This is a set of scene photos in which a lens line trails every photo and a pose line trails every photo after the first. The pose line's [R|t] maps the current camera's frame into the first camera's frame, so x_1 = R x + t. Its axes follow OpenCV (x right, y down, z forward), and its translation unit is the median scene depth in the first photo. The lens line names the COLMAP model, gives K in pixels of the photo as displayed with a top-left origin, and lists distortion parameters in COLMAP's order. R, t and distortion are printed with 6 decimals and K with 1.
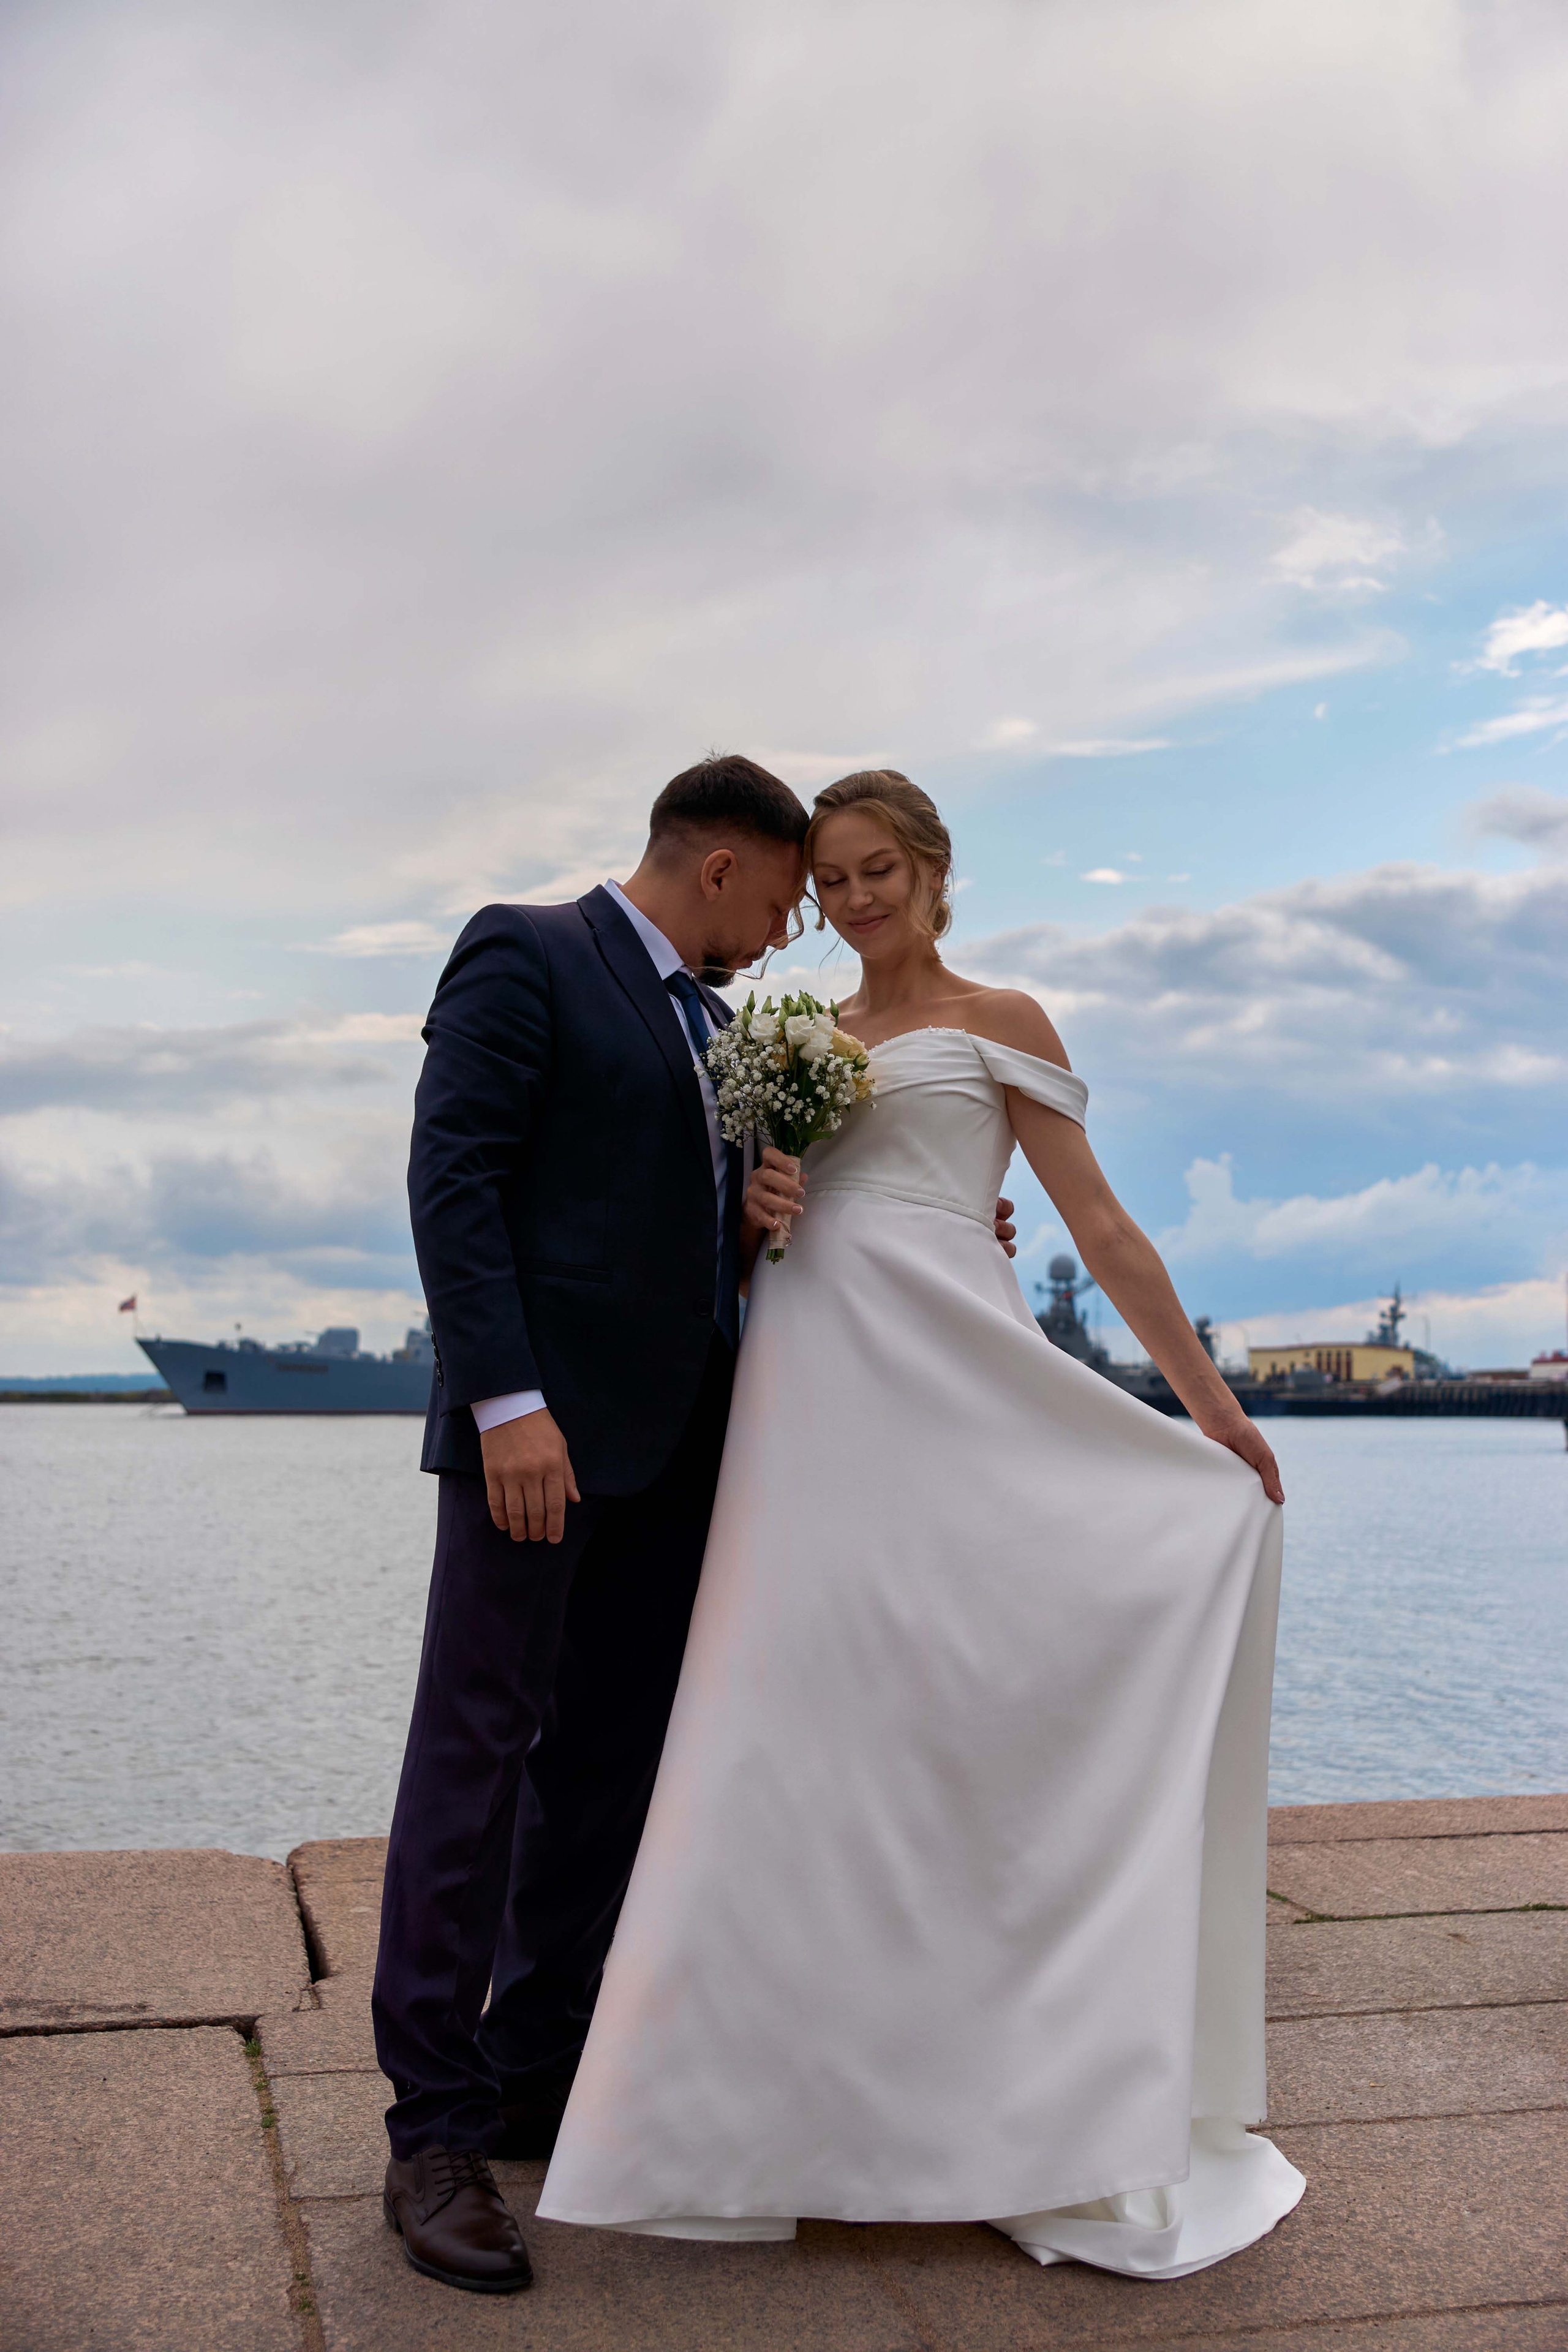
lens RADIAL K [[2520.9, 0, 795.2], [0, 2520.9, 1127.1], [0, 0, 1]] dist [0.025319, 0.000000]
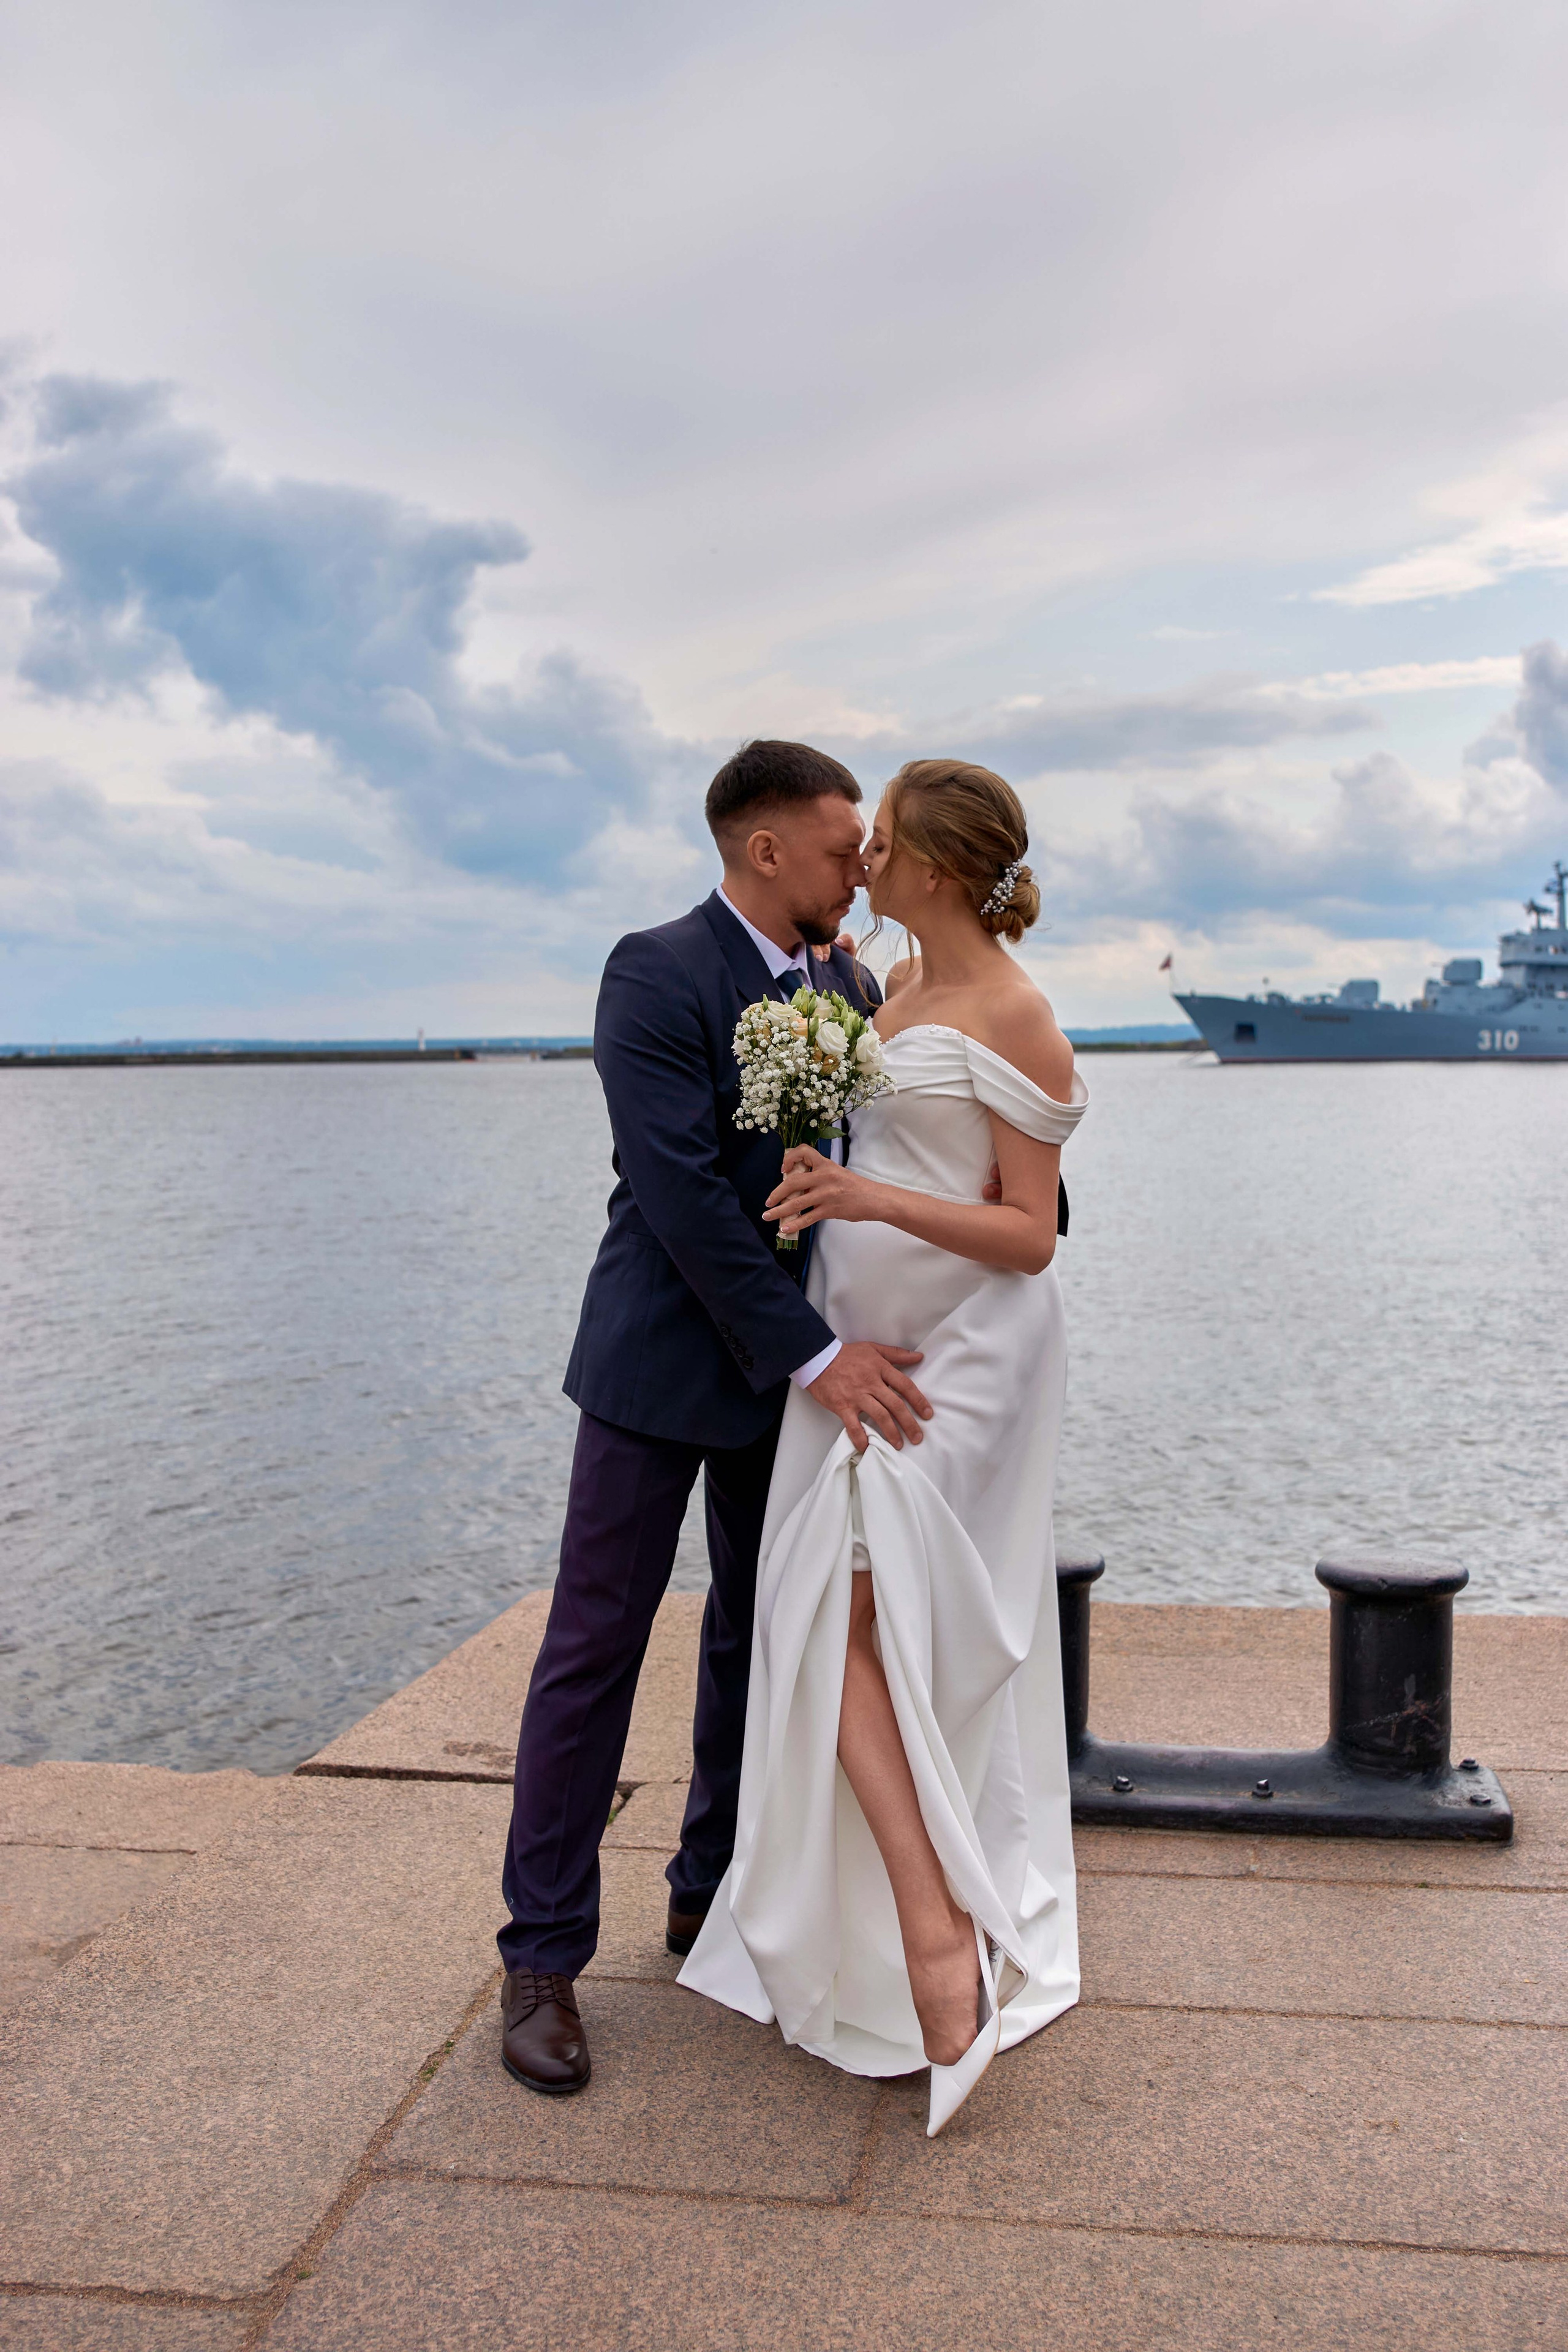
lens RADIAL K [[2350.0, 0, 771.3], [0, 2350.0, 1178.2], [0, 0, 1]] dist [-0.037952, 0.000000]
pose [[0.911606, 0.007535, -0.410995, 0.295984], [0.059094, 0.987044, 0.149170, -0.097928], [0.406795, -0.160271, 0.899350, 0.052614]]
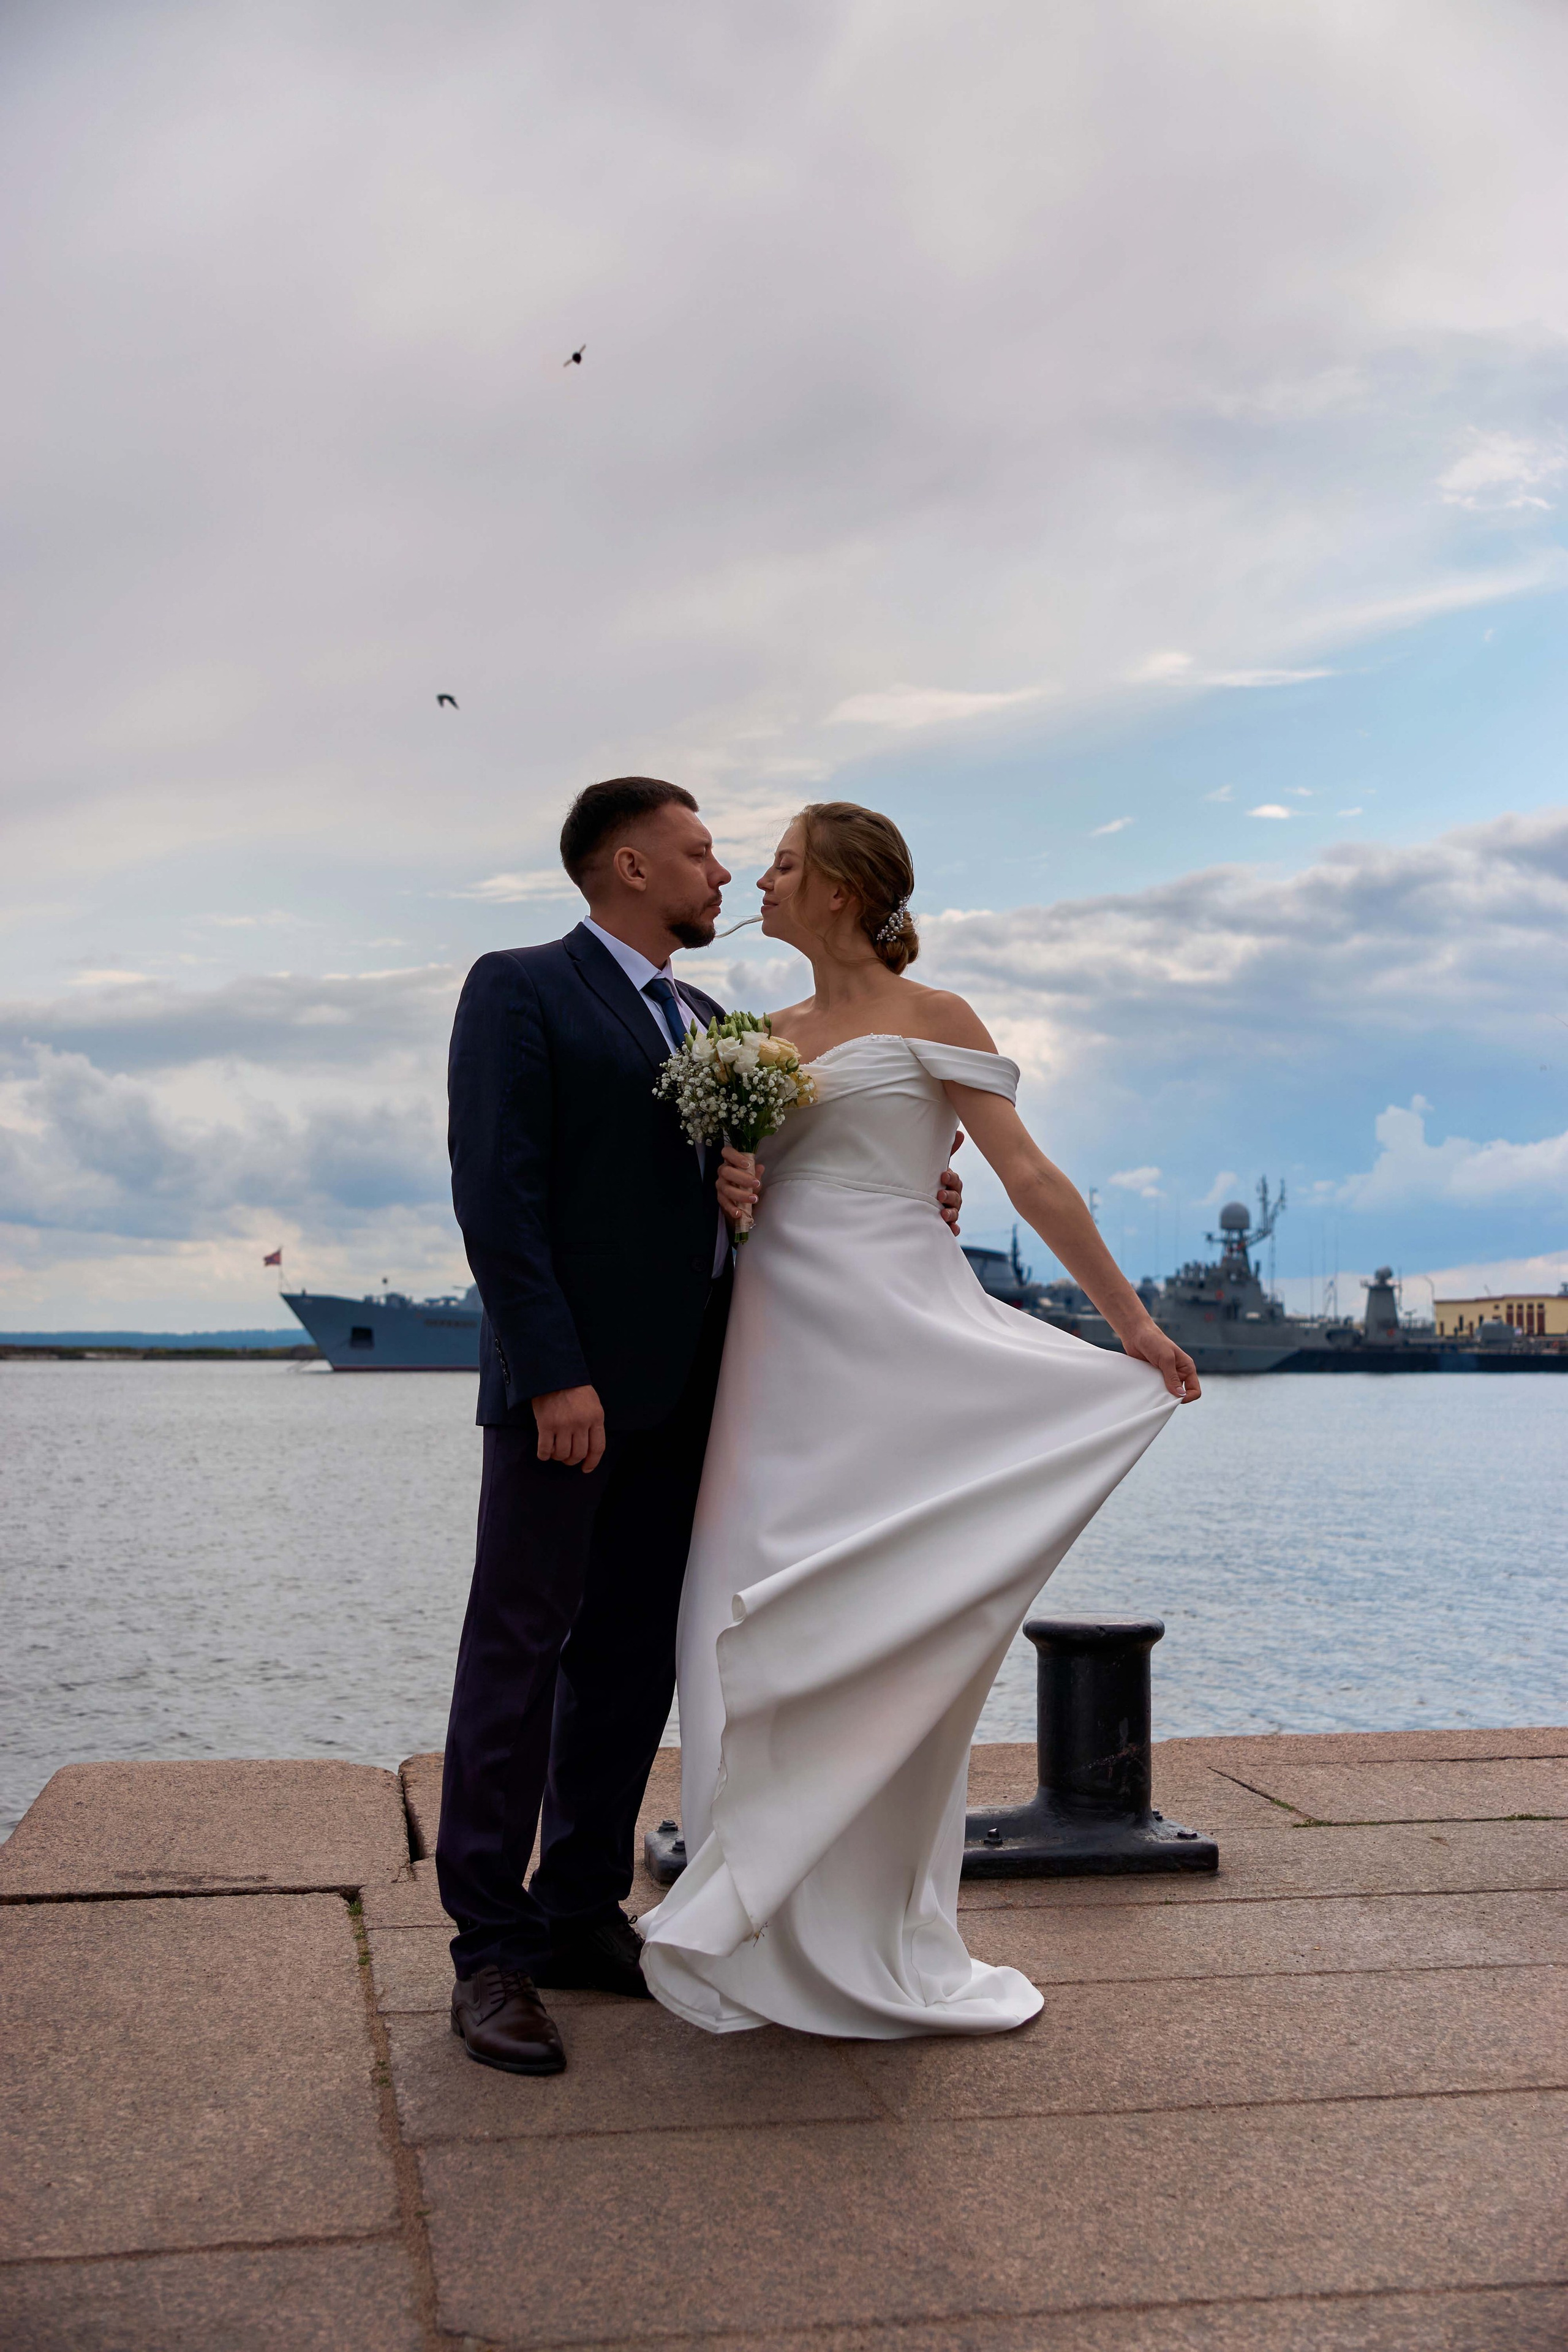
lens RADIAL K [[2630.0, 0, 787.0], [0, 2630.0, 1170.9], [0, 0, 1]] dist [0.026577, 0.000000]
pose [[0.997888, -0.006082, -0.064671, 0.060541], [0.008510, 0.999266, 0.037345, -0.019356], [0.064396, -0.037817, 0.997208, -0.174785]]
